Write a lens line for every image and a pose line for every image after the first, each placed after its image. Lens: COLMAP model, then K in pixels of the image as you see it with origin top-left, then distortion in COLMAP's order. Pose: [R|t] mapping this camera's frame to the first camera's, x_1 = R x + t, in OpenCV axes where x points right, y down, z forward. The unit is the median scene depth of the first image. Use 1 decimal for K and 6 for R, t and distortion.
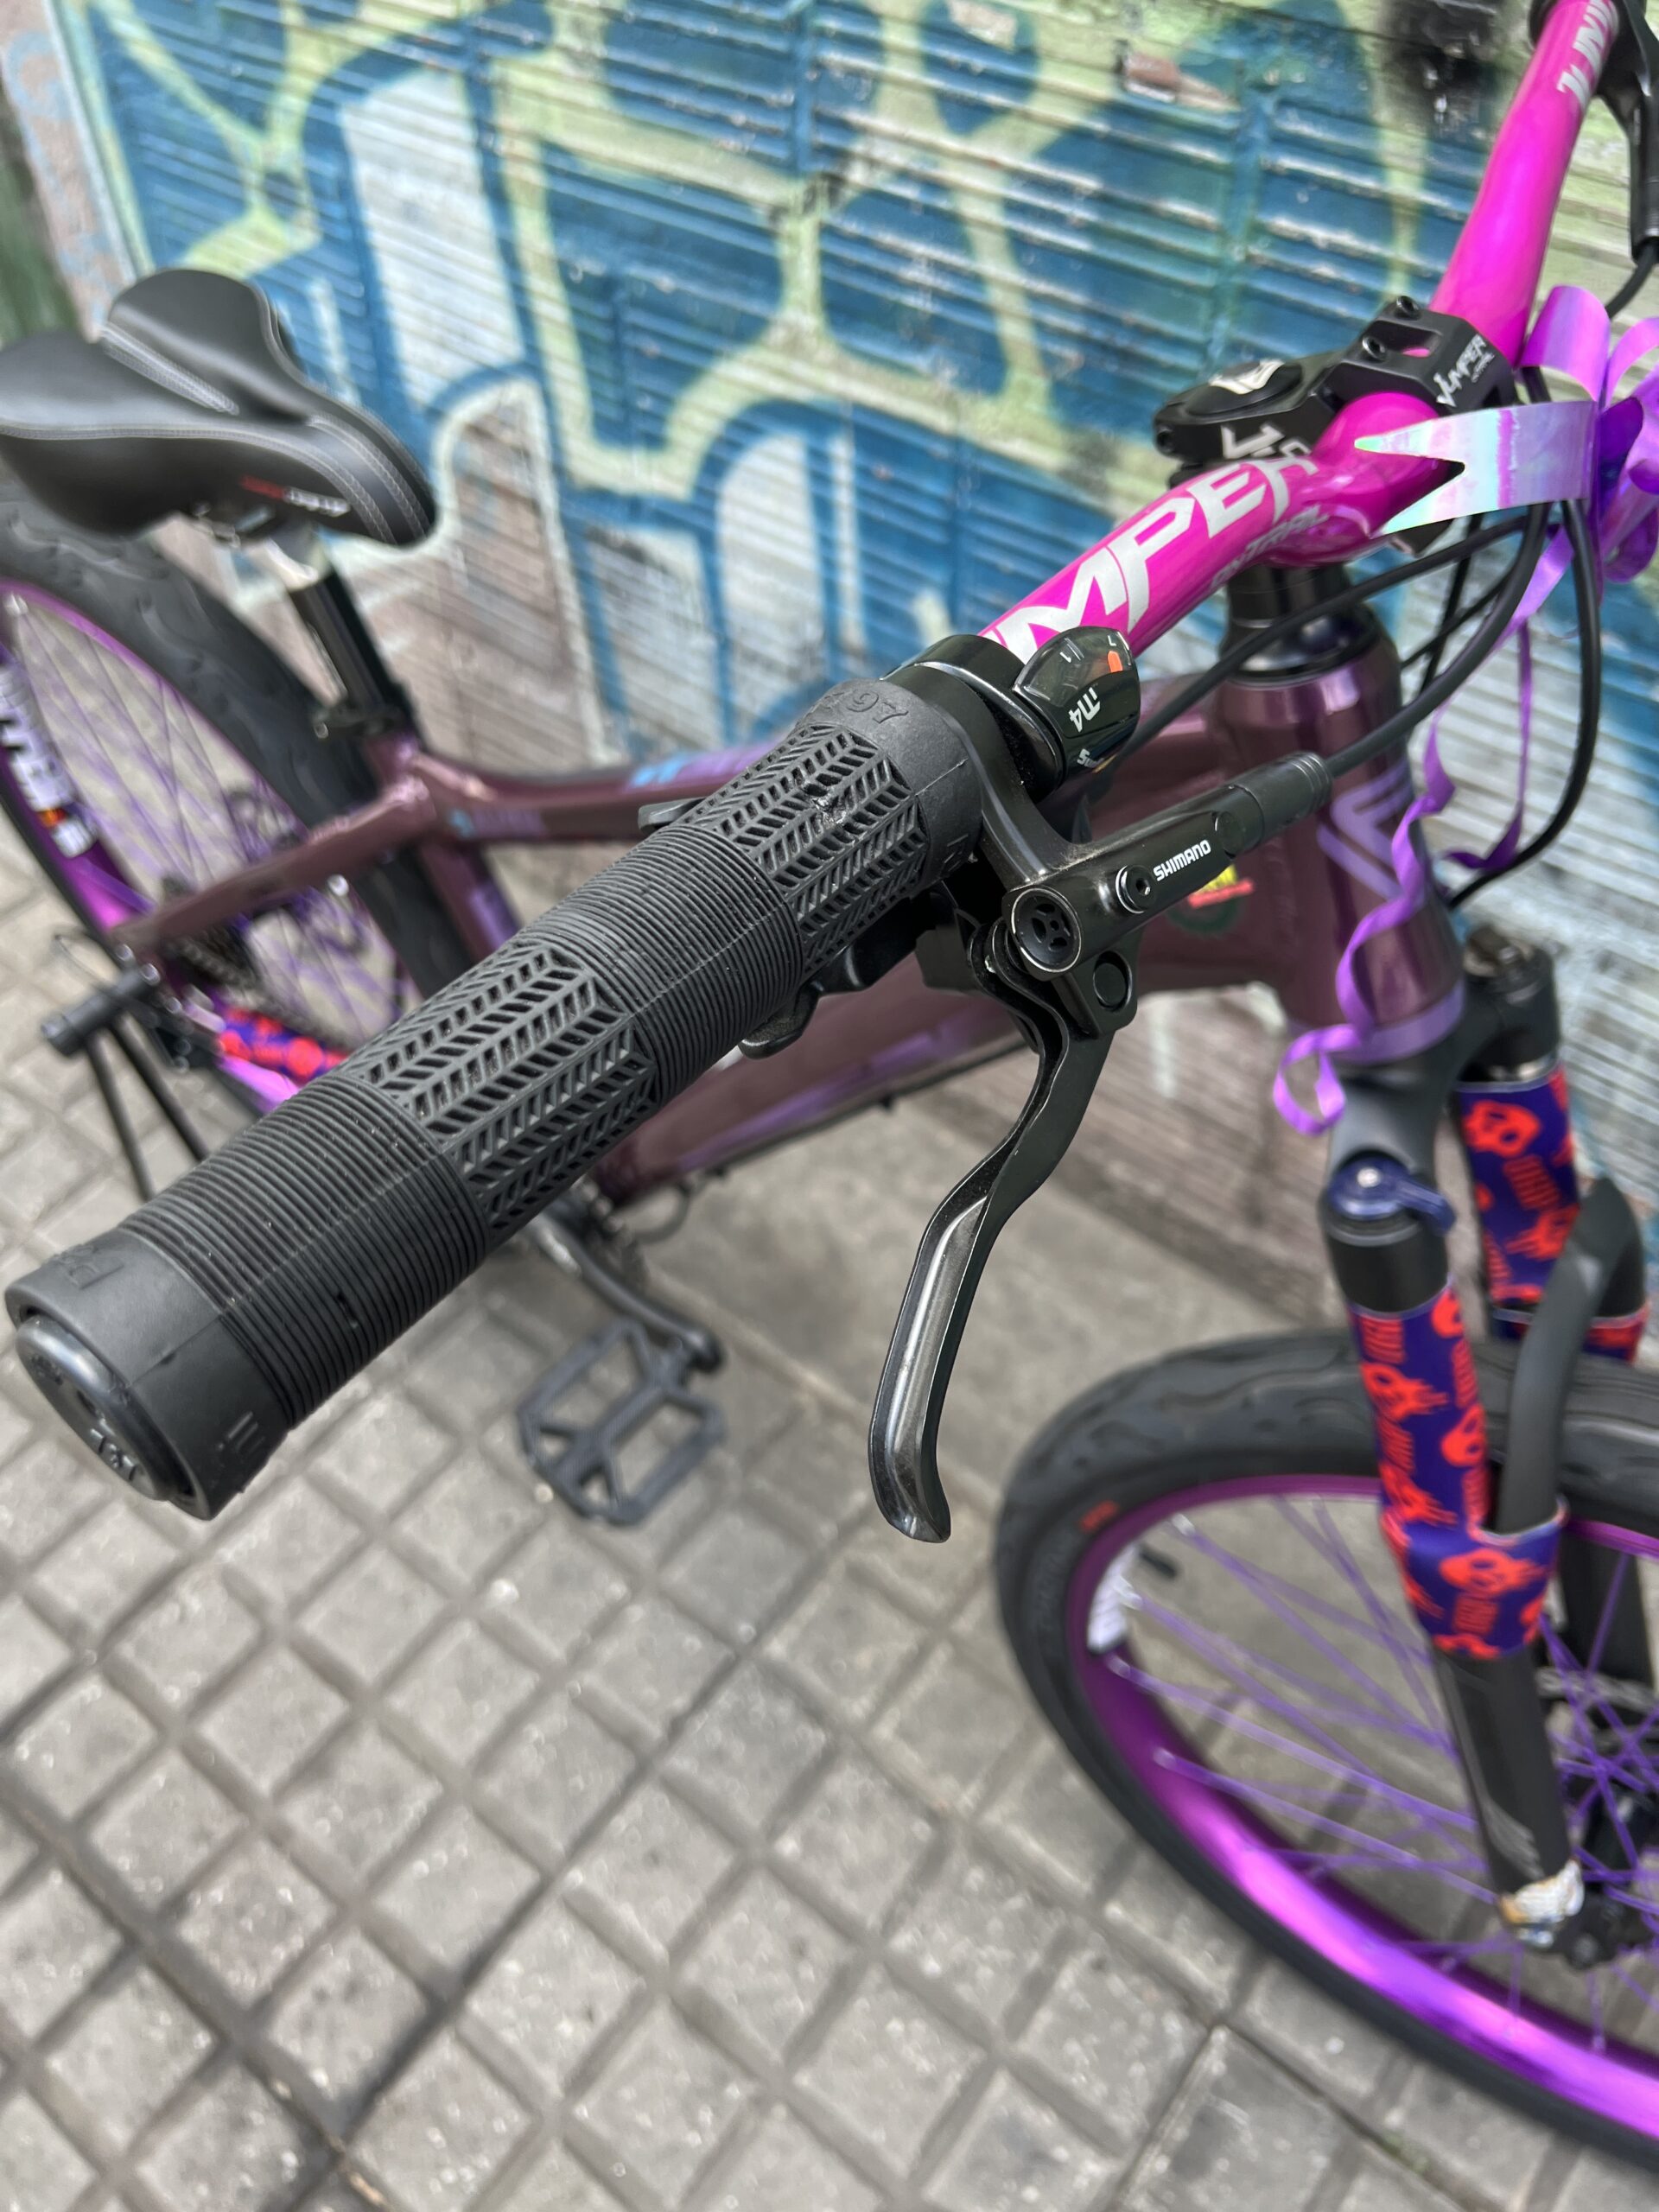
lens RADIAL K [[1712.9, 0, 829.5], [0, 1712.9, 1106.0], [0, 0, 1]] dist [0.049227, -0.077942]
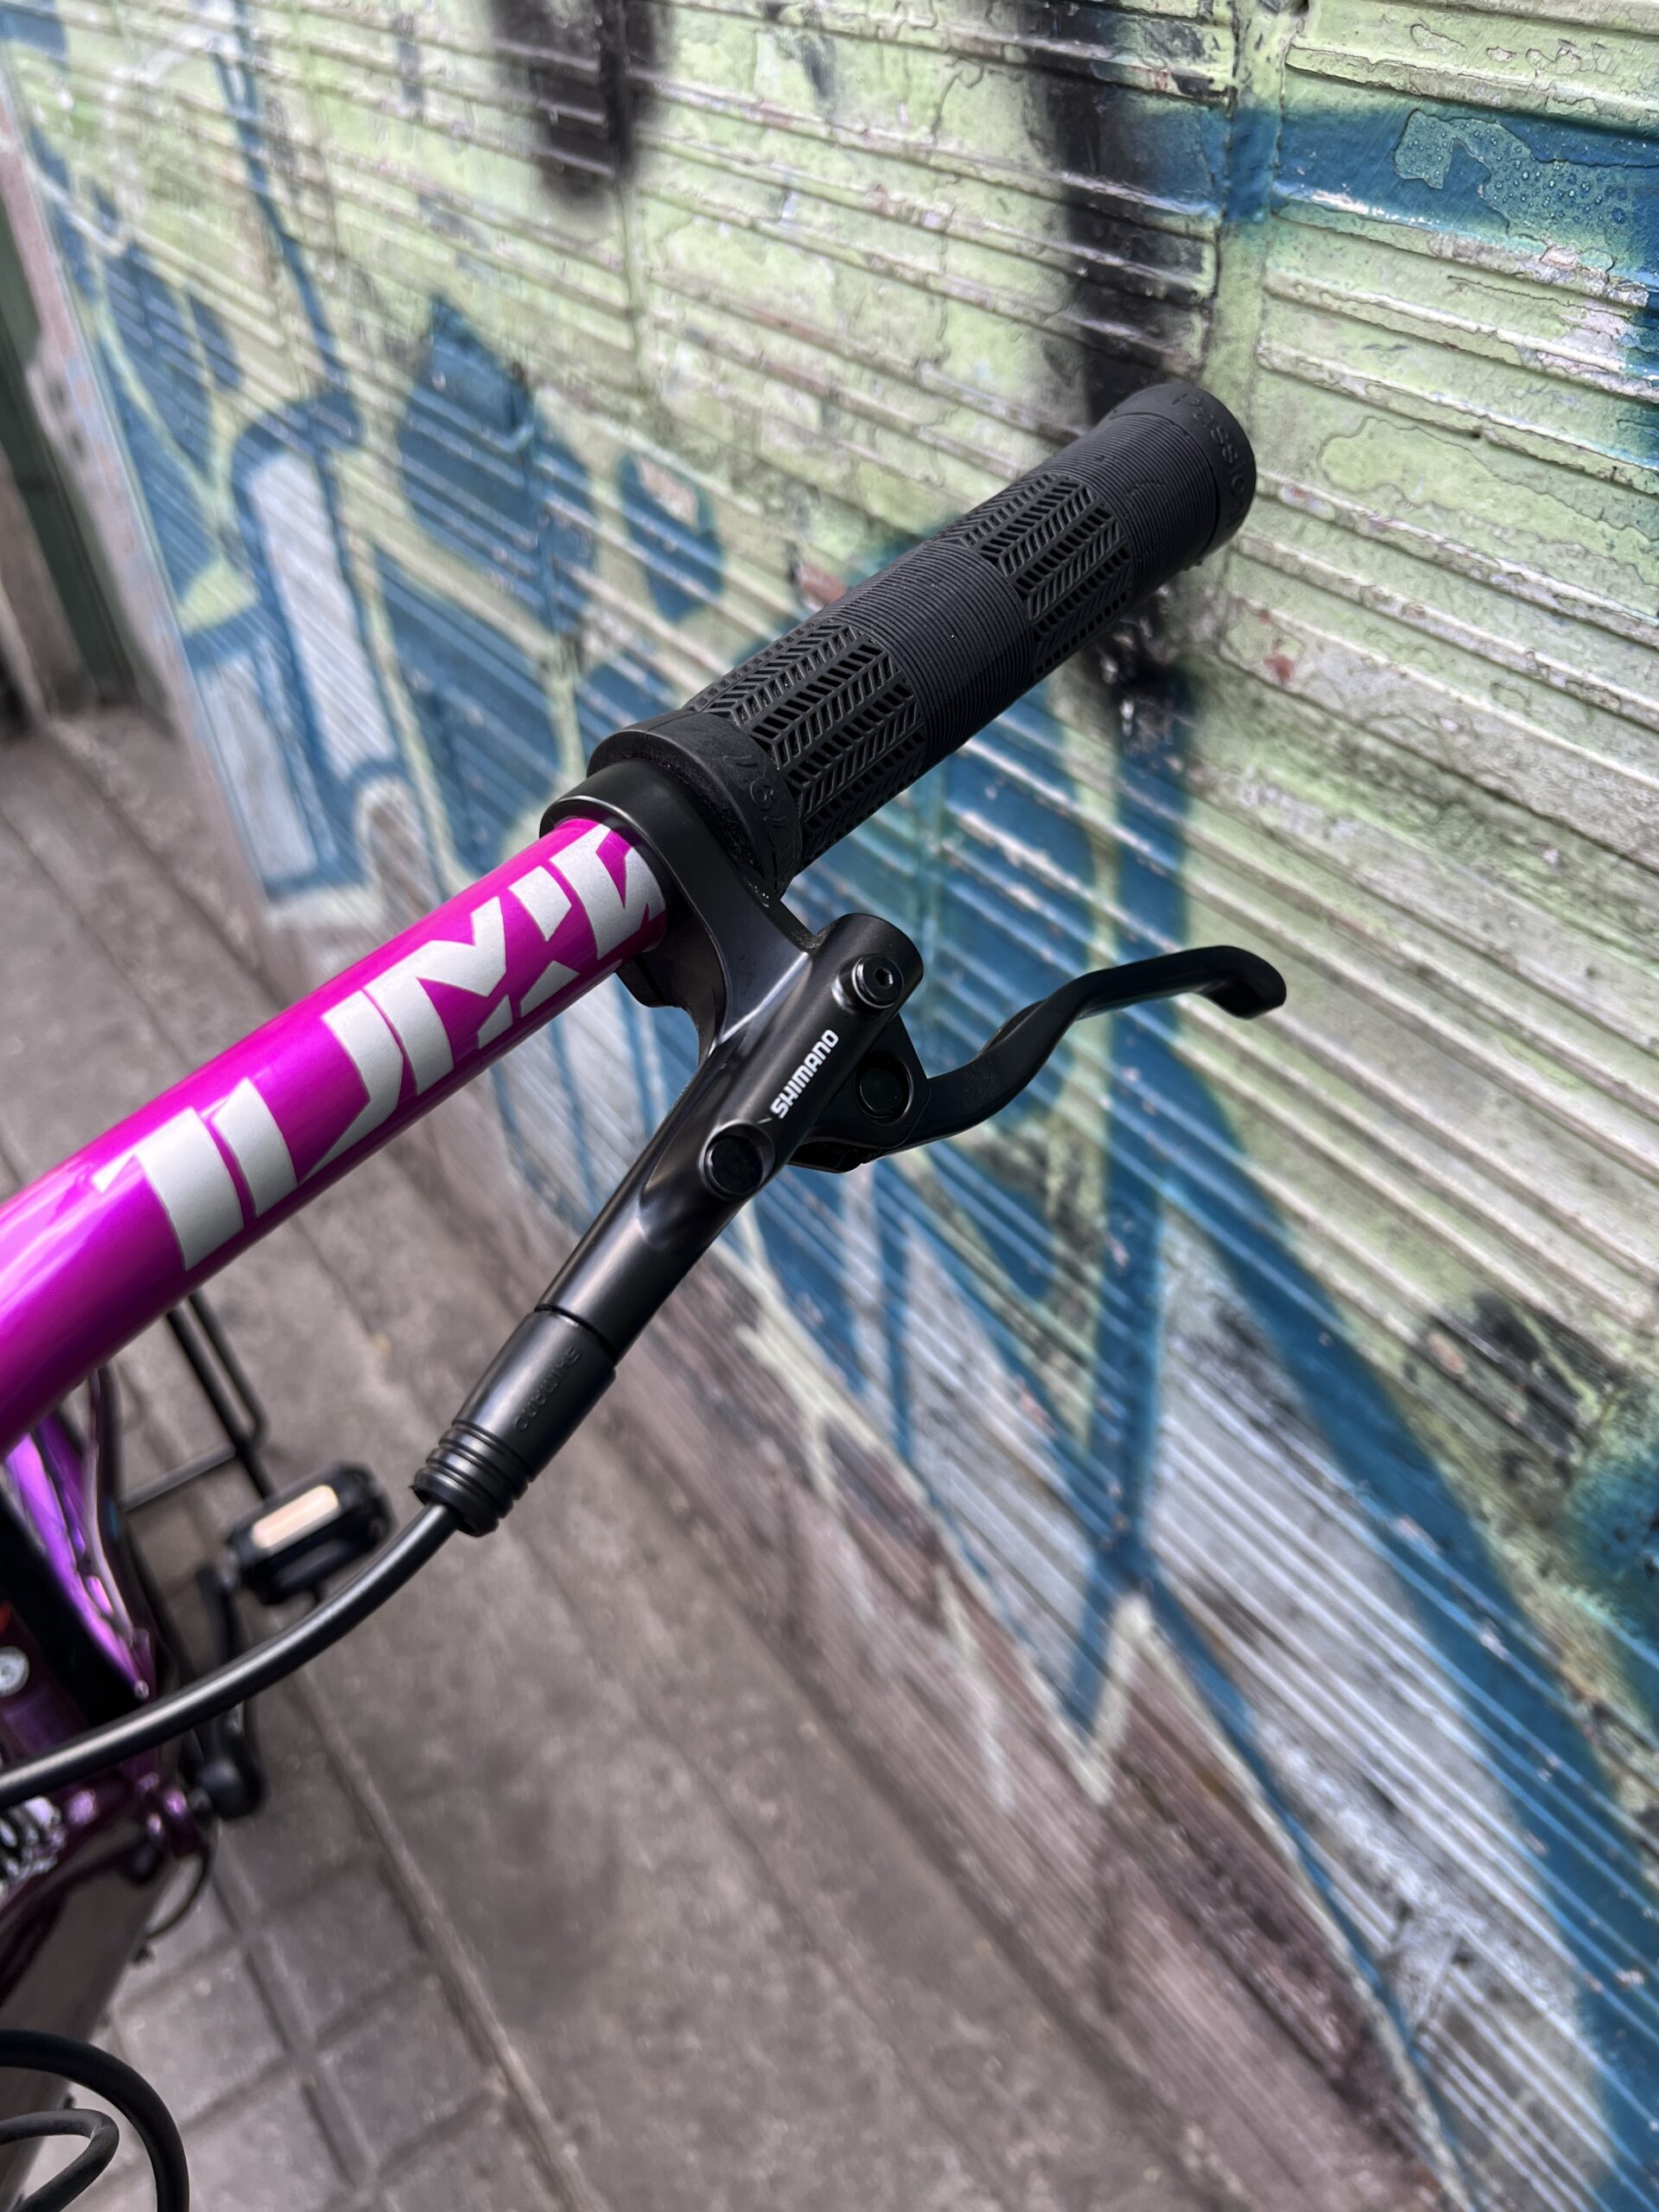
lens RADIAL K [[1720.5, 0, 823.3], [0, 1720.5, 1107.5], [0, 0, 1]] dist [-0.002167, 0.000128]
pose [[0.963642, 0.141867, -0.226424, 0.315190], [-0.166696, 0.981469, -0.094501, -0.278644], [0.208821, 0.128810, 0.969434, 0.301149]]
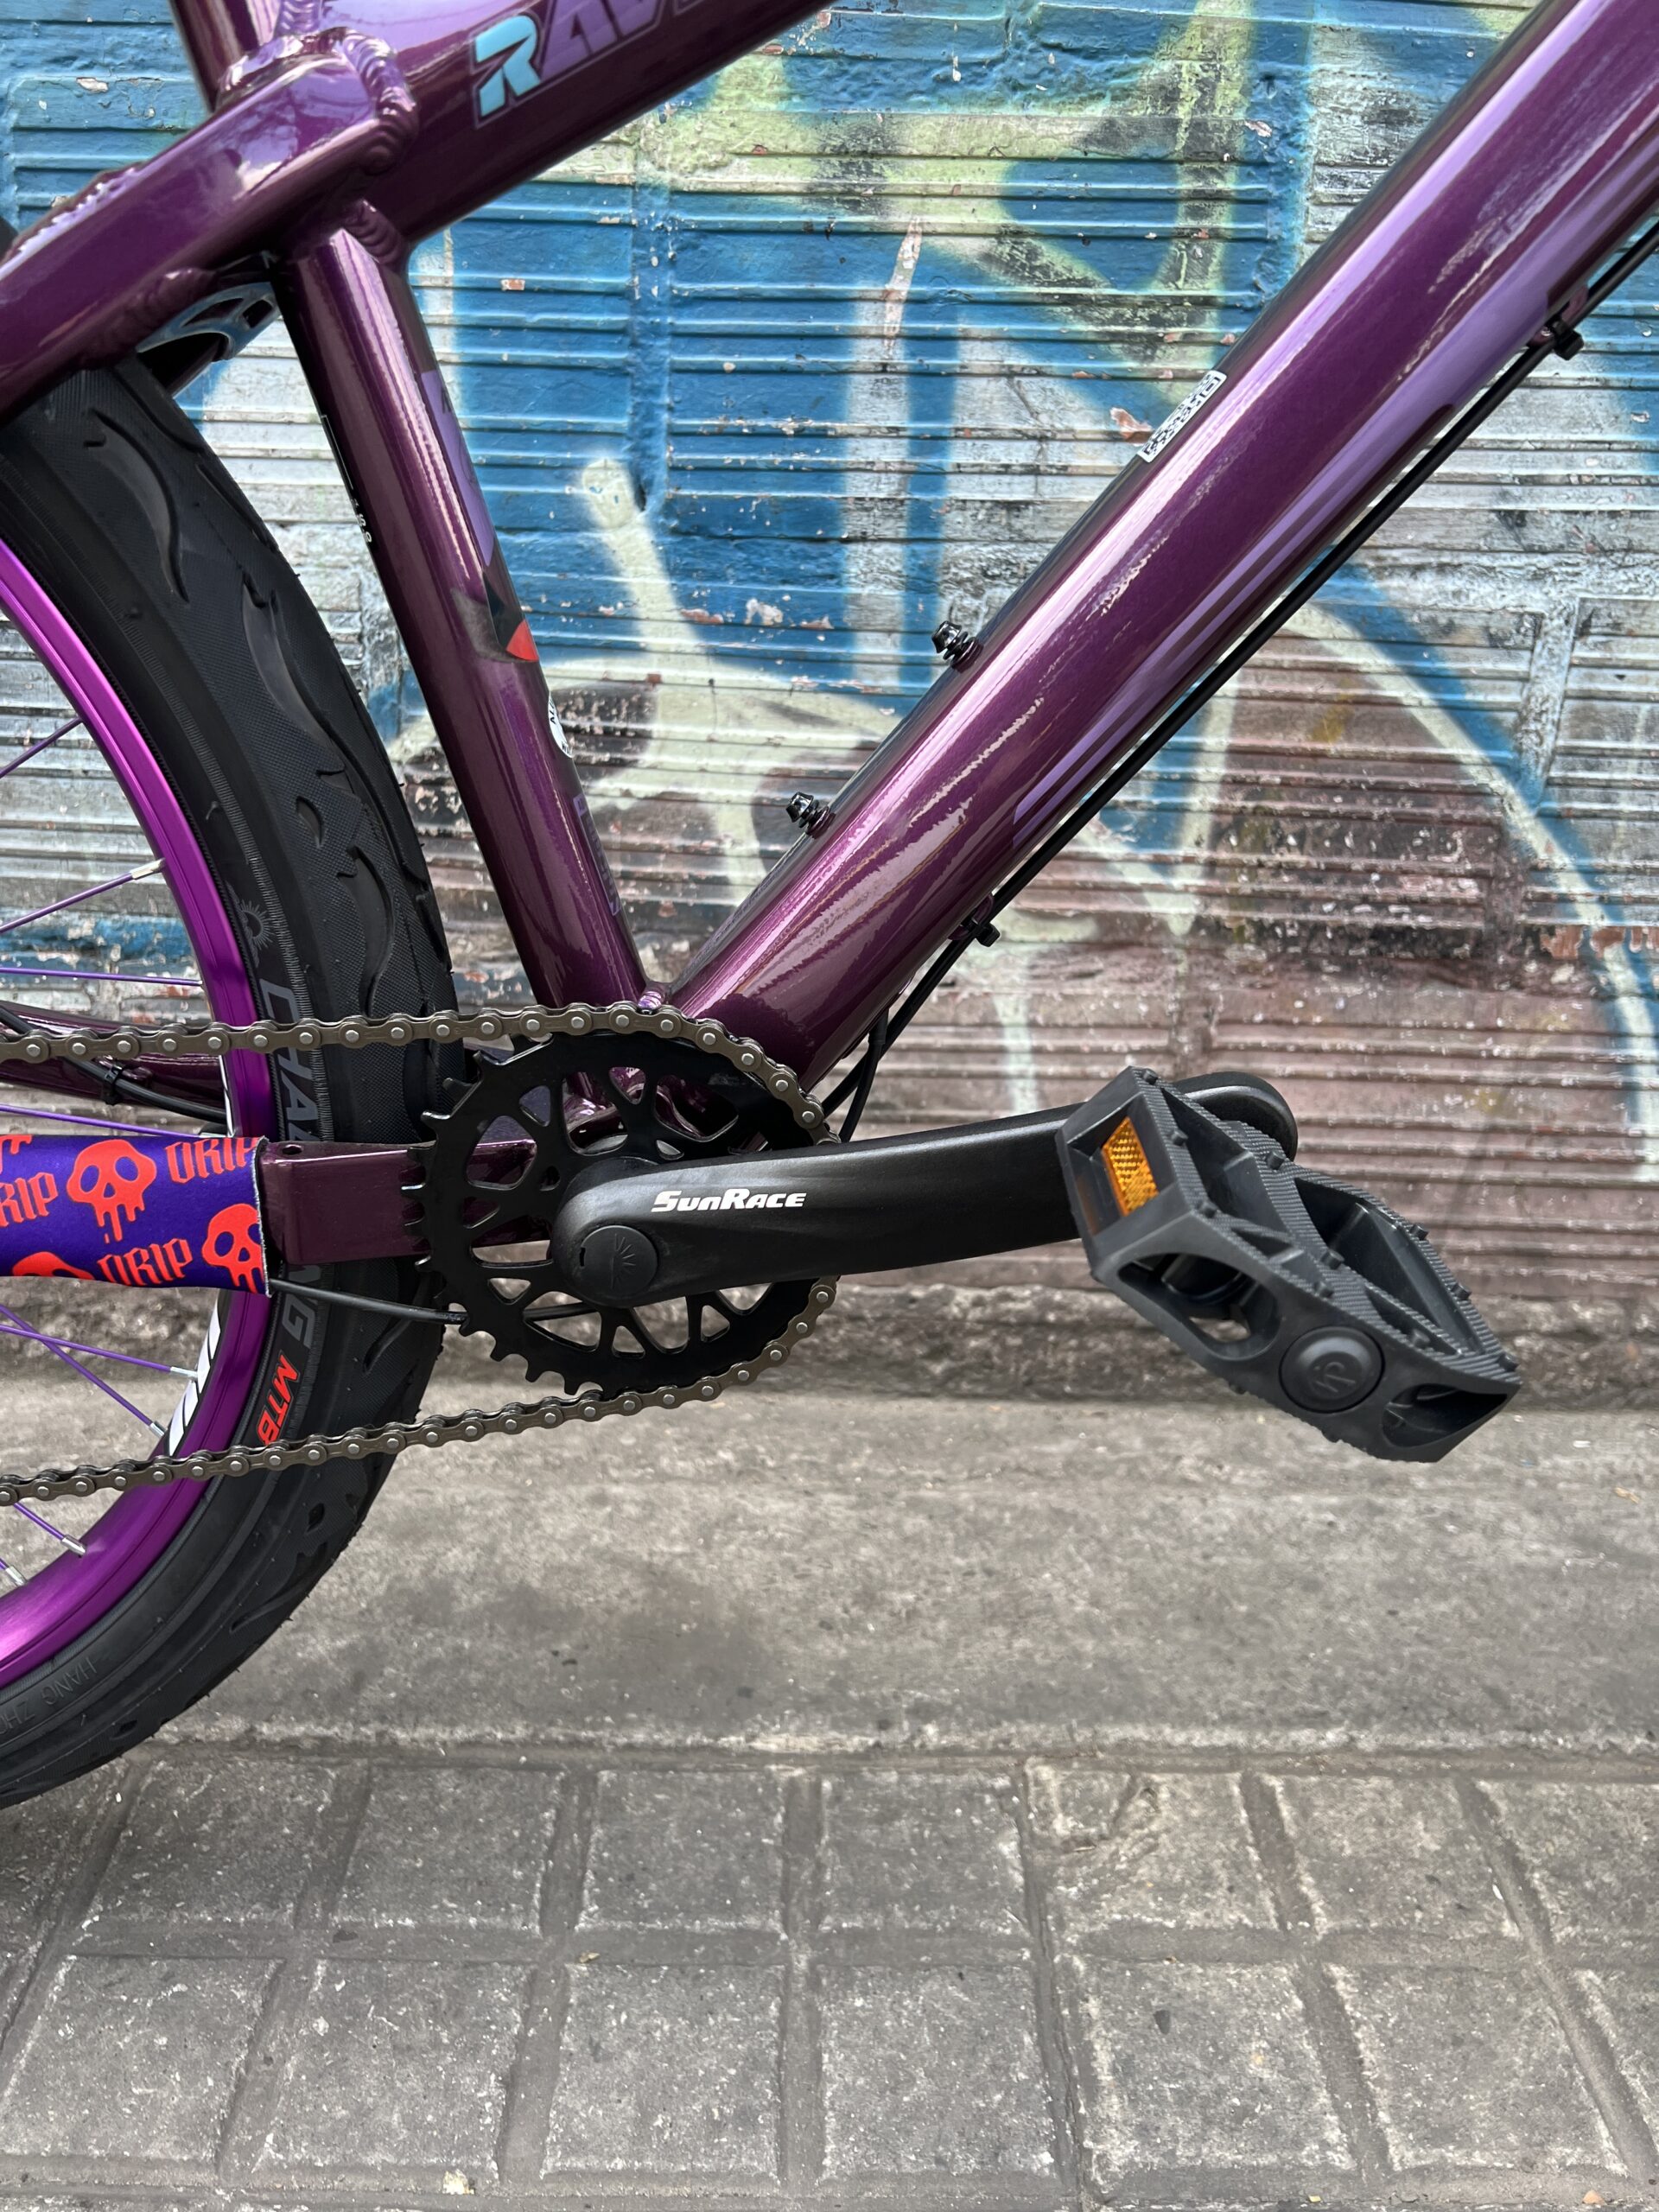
lens RADIAL K [[1667.9, 0, 821.7], [0, 1667.9, 1103.3], [0, 0, 1]] dist [0.021144, -0.011022]
pose [[0.766826, -0.169435, 0.619088, -0.398947], [0.431767, 0.849851, -0.302211, 0.207422], [-0.474927, 0.499045, 0.724844, 0.670529]]
